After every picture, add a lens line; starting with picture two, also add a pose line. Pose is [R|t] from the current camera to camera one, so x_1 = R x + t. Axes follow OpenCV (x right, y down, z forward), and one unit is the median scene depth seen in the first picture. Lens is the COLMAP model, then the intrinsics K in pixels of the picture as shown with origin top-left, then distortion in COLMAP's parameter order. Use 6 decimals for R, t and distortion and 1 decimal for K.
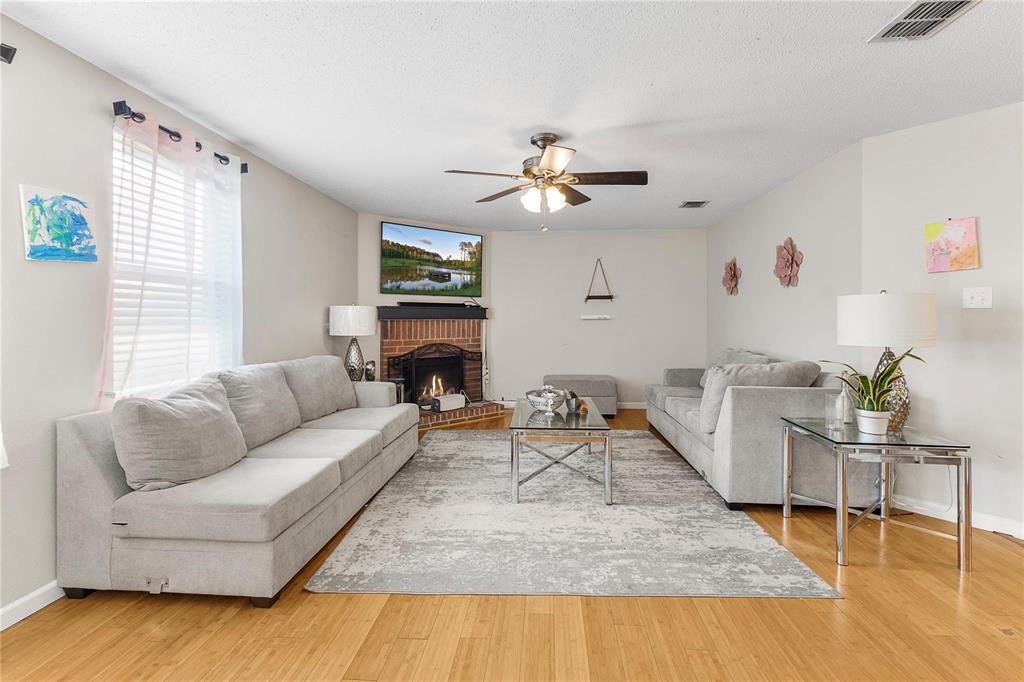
lens RADIAL K [[488.1, 0, 509.7], [0, 488.1, 330.9], [0, 0, 1]] dist [0.000273, 0.000204]
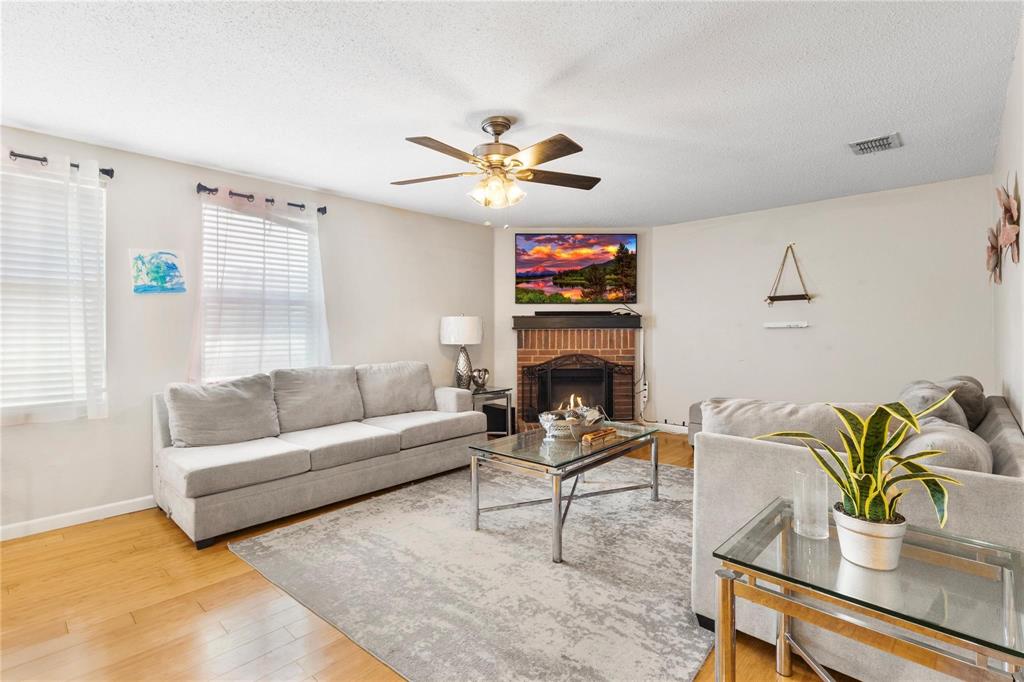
lens RADIAL K [[488.1, 0, 509.4], [0, 488.1, 338.1], [0, 0, 1]] dist [0.000273, 0.000204]
pose [[0.773599, 0.008118, -0.633624, 0.637983], [-0.010815, 0.999941, -0.000393, -0.007009], [0.633584, 0.007156, 0.773641, 0.330533]]
